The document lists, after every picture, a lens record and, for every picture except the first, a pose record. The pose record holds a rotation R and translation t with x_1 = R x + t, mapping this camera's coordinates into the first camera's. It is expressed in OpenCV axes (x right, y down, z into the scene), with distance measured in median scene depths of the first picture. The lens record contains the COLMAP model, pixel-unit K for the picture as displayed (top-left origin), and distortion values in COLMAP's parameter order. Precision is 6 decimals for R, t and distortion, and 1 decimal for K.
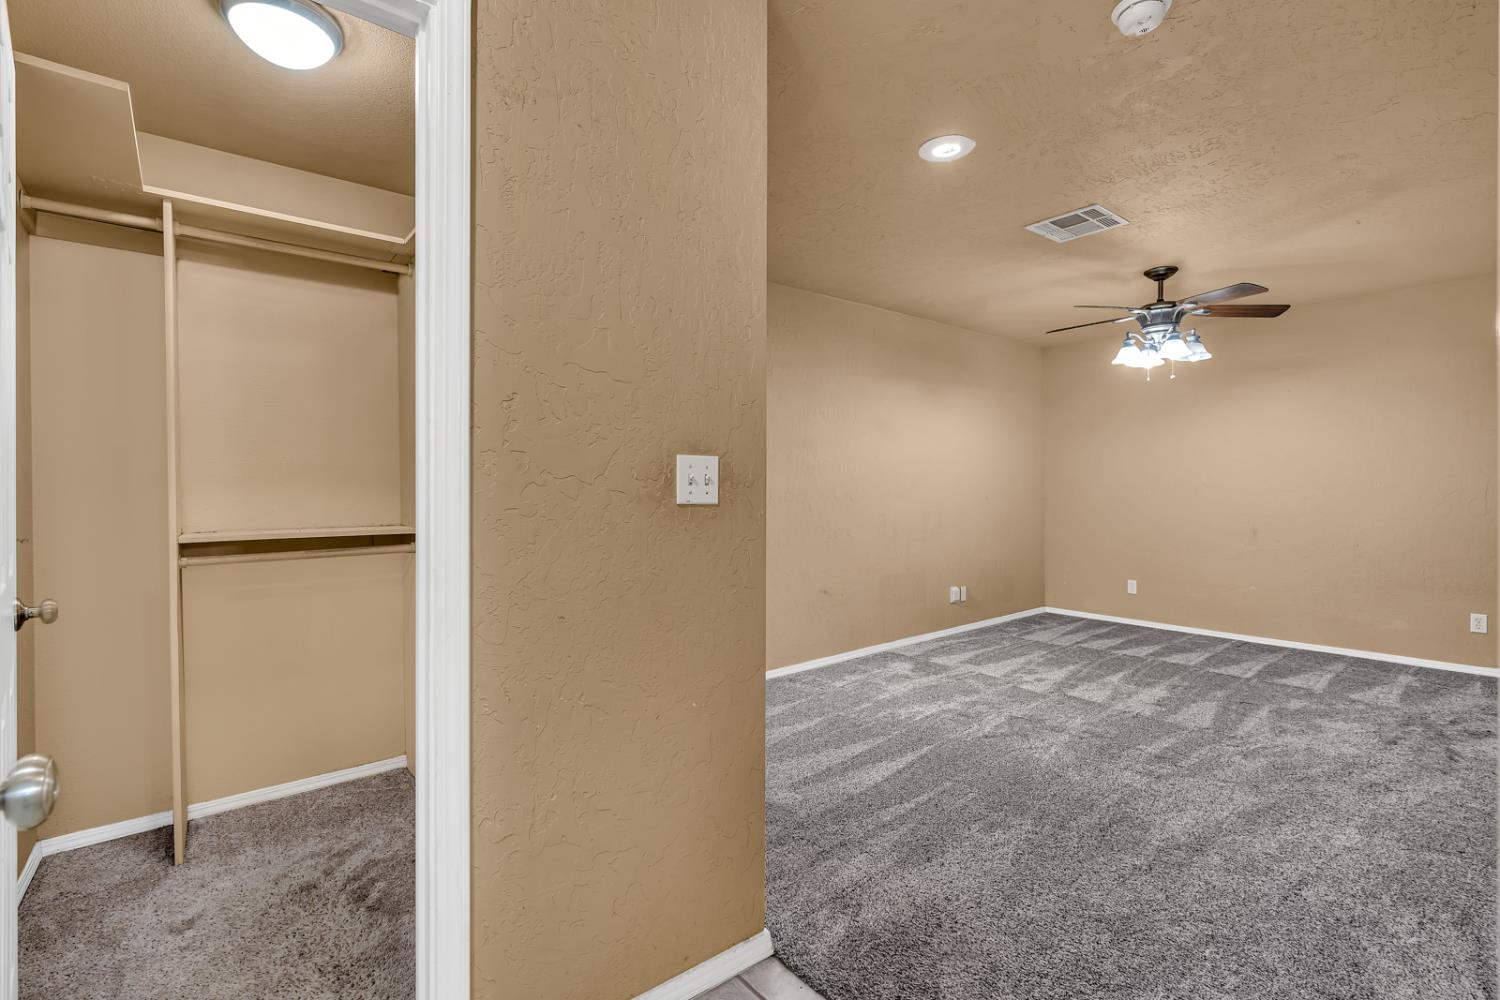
lens RADIAL K [[690.1, 0, 759.5], [0, 690.1, 495.6], [0, 0, 1]] dist [0.000051, -0.000001]
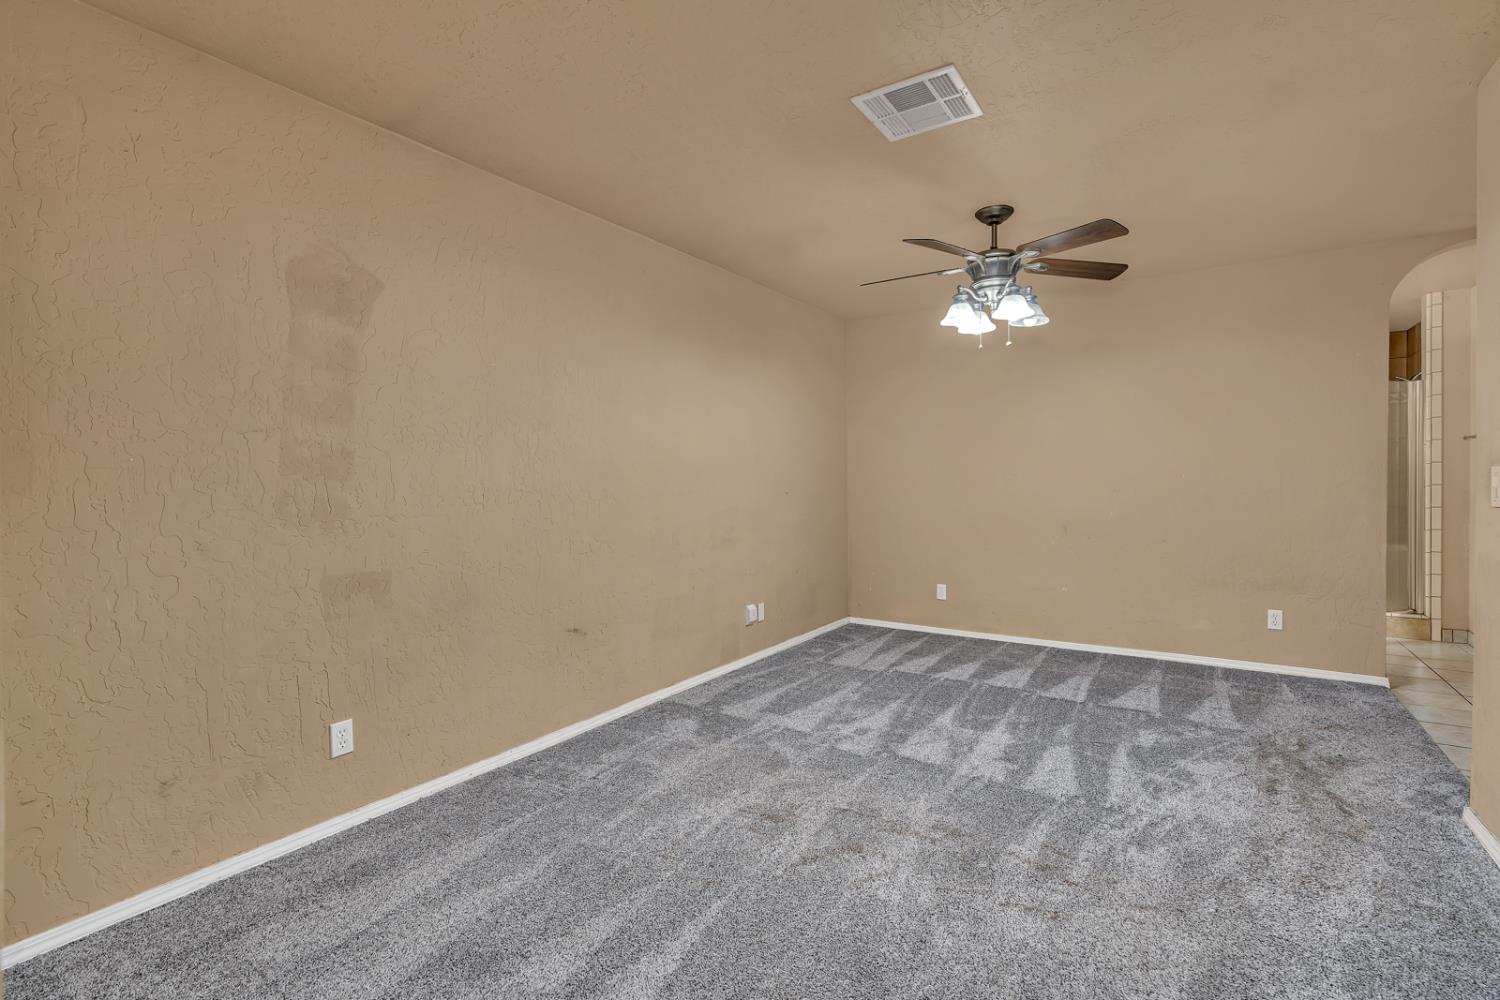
lens RADIAL K [[690.1, 0, 751.4], [0, 690.1, 491.8], [0, 0, 1]] dist [0.000051, -0.000001]
pose [[0.959617, -0.009138, 0.281162, 0.076706], [0.008205, 0.999956, 0.004495, -0.003603], [-0.281190, -0.002007, 0.959650, 0.298805]]
